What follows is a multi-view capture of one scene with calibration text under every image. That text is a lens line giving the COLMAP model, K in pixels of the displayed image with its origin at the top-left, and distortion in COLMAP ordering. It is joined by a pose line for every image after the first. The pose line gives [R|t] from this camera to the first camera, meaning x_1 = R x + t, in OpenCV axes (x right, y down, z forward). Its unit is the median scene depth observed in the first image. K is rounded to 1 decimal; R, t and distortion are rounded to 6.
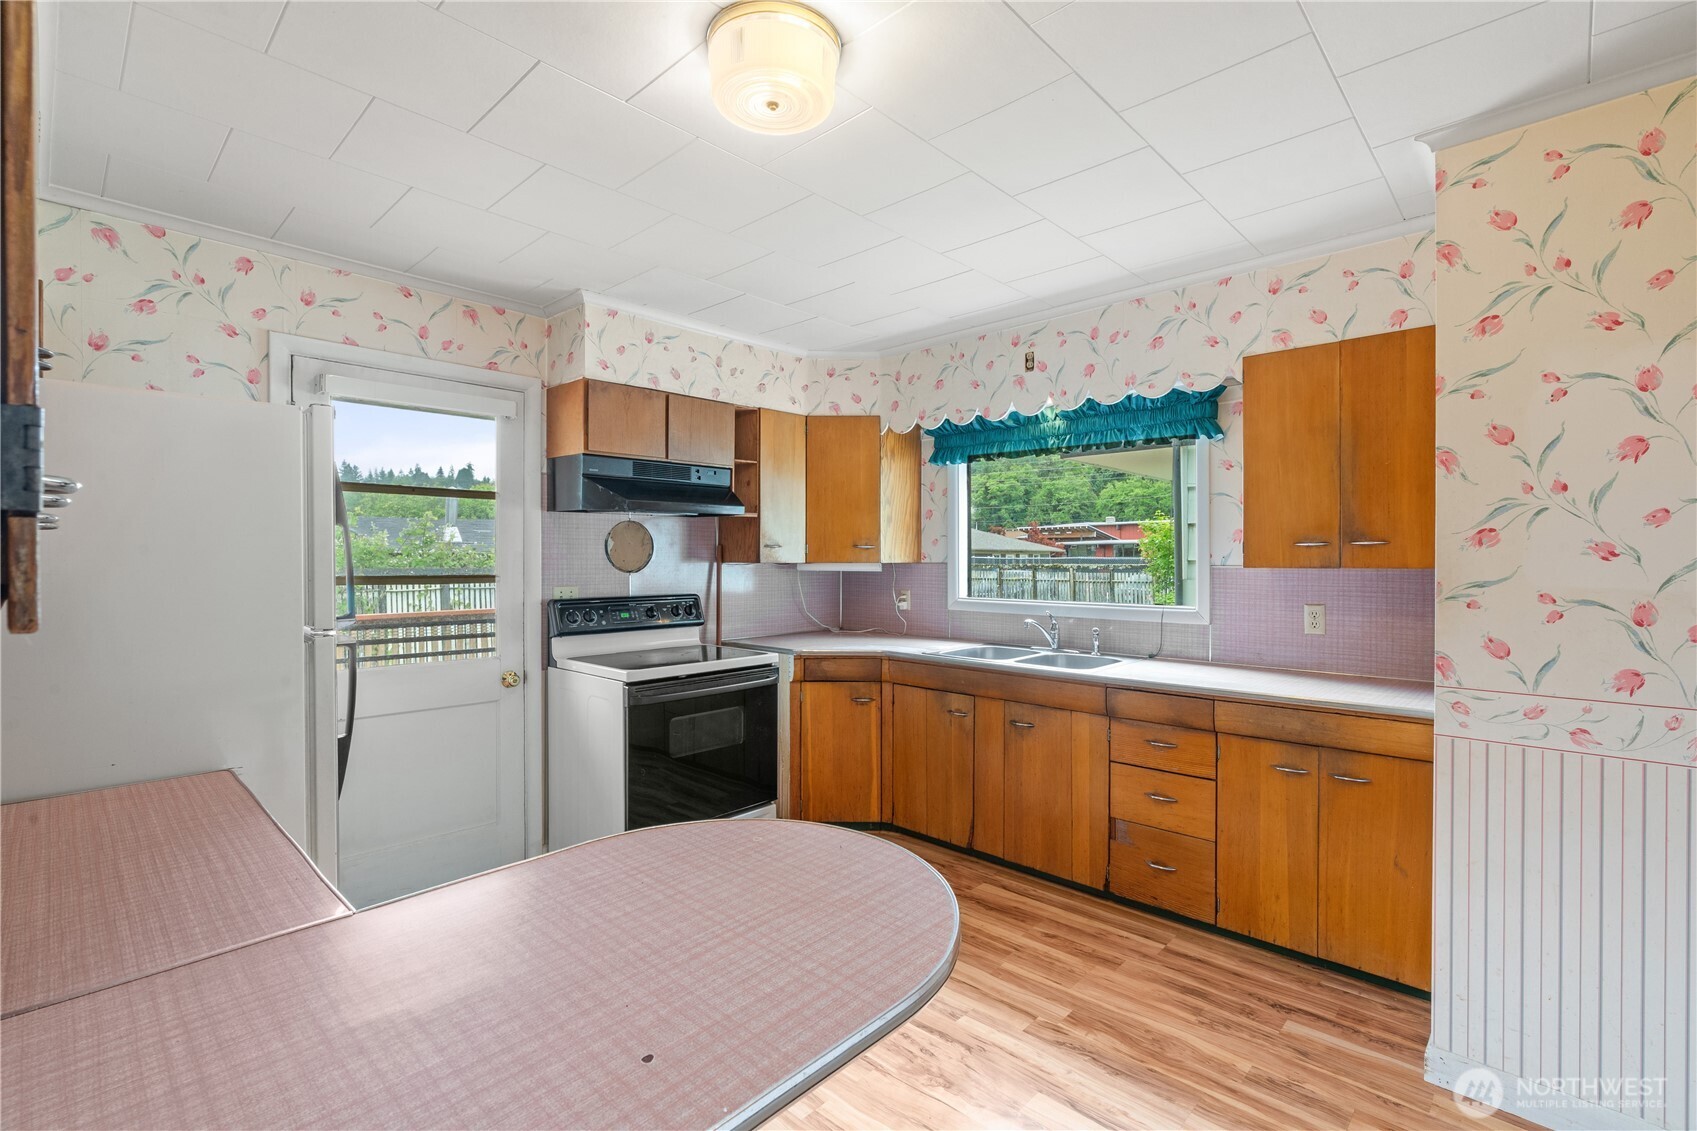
lens RADIAL K [[777.4, 0, 859.5], [0, 777.4, 567.0], [0, 0, 1]] dist [-0.000057, 0.000190]
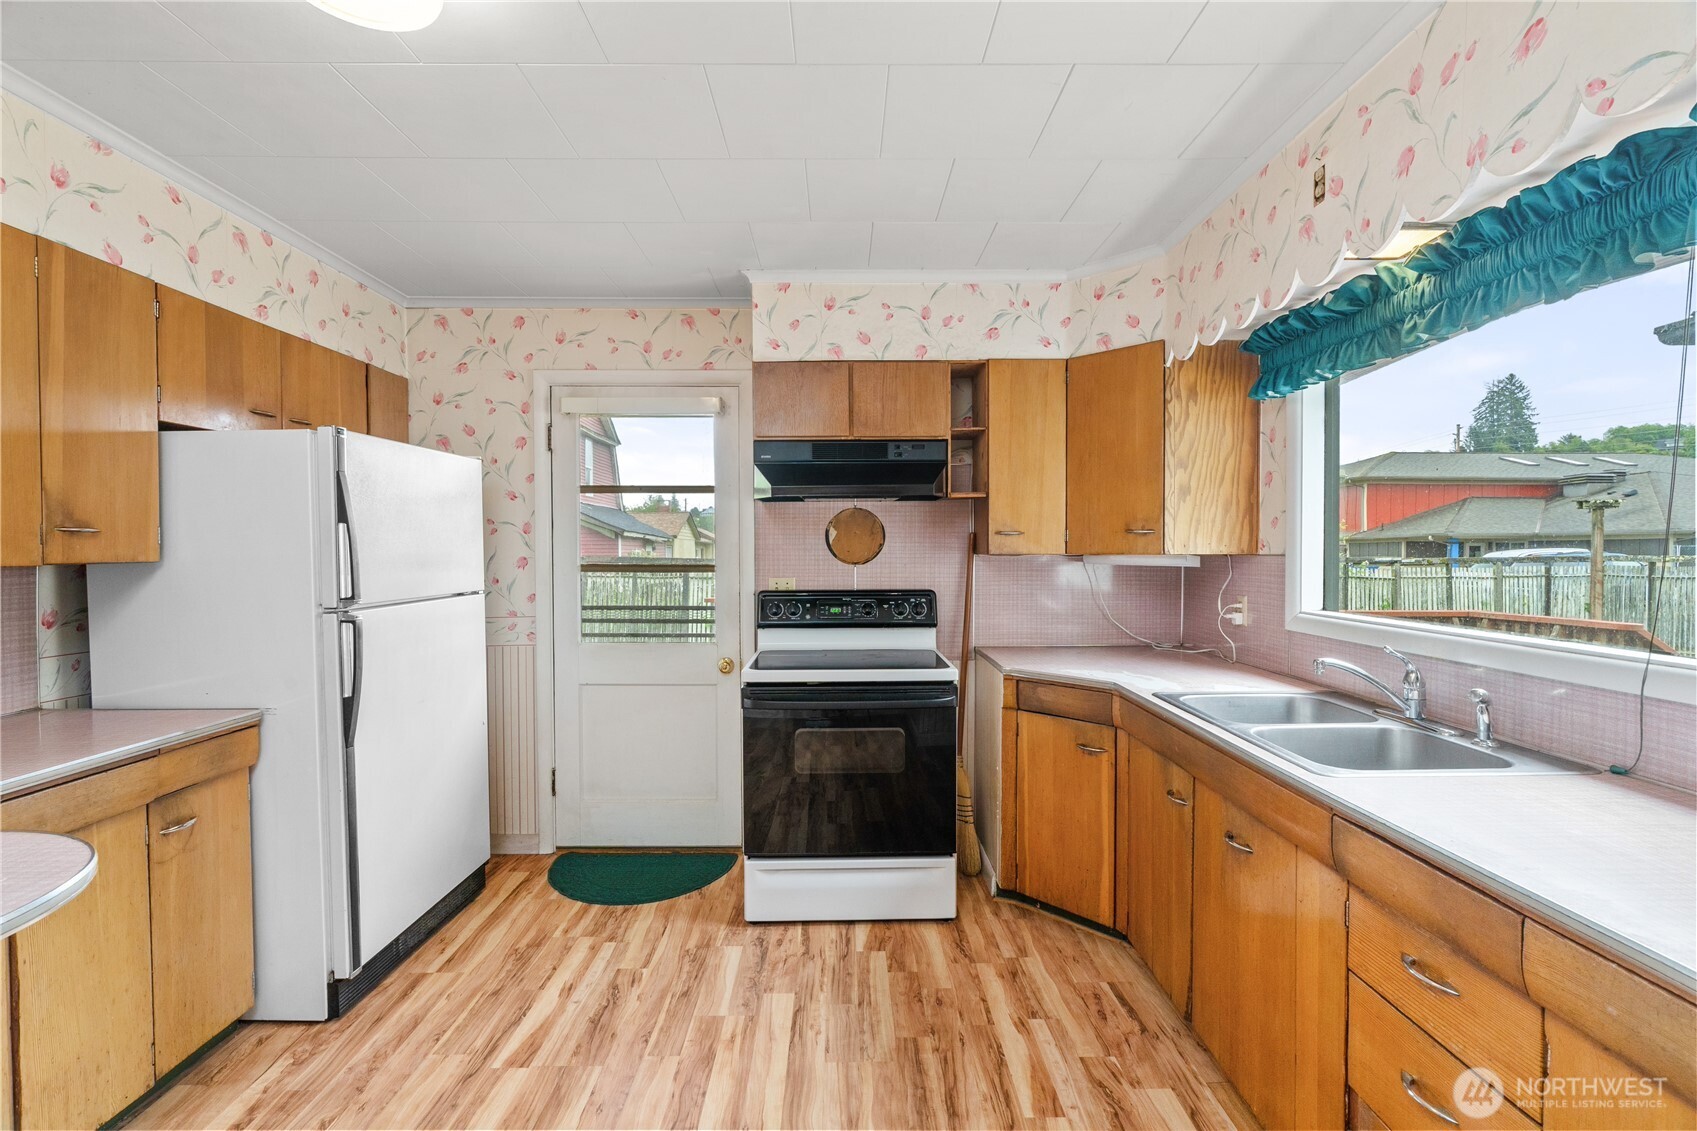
lens RADIAL K [[772.4, 0, 849.1], [0, 772.4, 570.7], [0, 0, 1]] dist [-0.013876, 0.006491]
pose [[0.686435, 0.016930, -0.726994, 0.392032], [-0.005554, 0.999822, 0.018039, -0.001976], [0.727170, -0.008345, 0.686407, 0.392402]]
